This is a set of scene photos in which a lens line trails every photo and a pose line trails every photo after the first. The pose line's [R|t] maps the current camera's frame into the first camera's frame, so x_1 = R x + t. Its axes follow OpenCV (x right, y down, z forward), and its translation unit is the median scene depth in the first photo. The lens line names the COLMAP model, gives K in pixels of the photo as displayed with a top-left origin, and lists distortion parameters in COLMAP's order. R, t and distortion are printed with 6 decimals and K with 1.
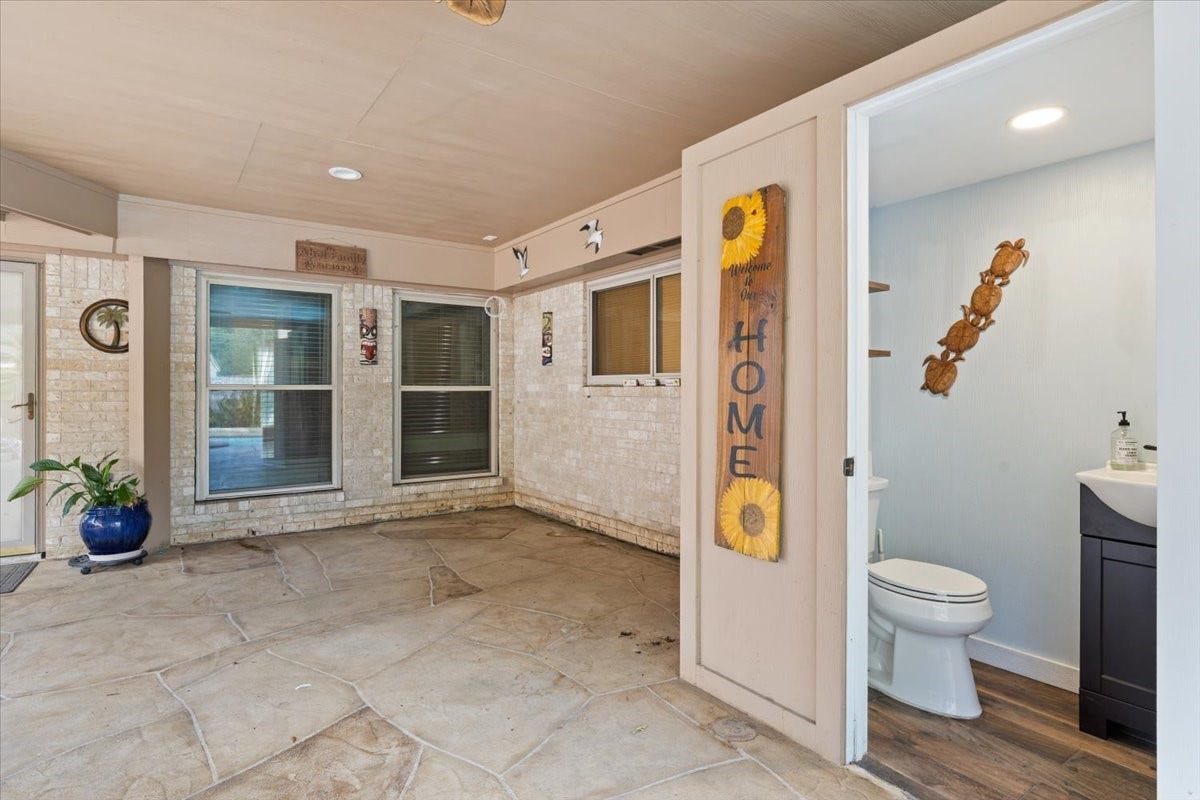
lens RADIAL K [[624.0, 0, 599.7], [0, 624.0, 383.7], [0, 0, 1]] dist [-0.000185, -0.000043]
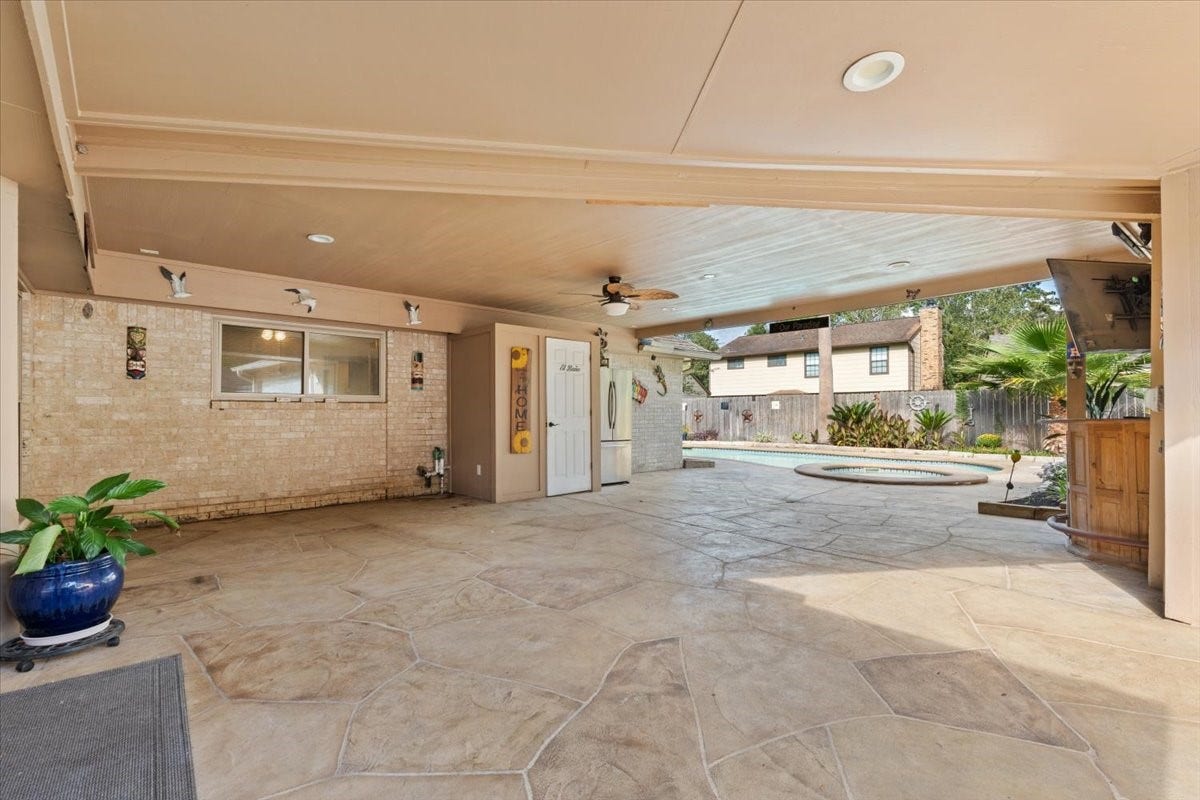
lens RADIAL K [[533.6, 0, 600.0], [0, 533.6, 400.0], [0, 0, 1]] dist [-0.000290, -0.000033]
pose [[-0.121274, 0.023521, 0.992340, -1.364329], [-0.010424, 0.999634, -0.024968, 0.024703], [-0.992564, -0.013372, -0.120985, 0.463590]]
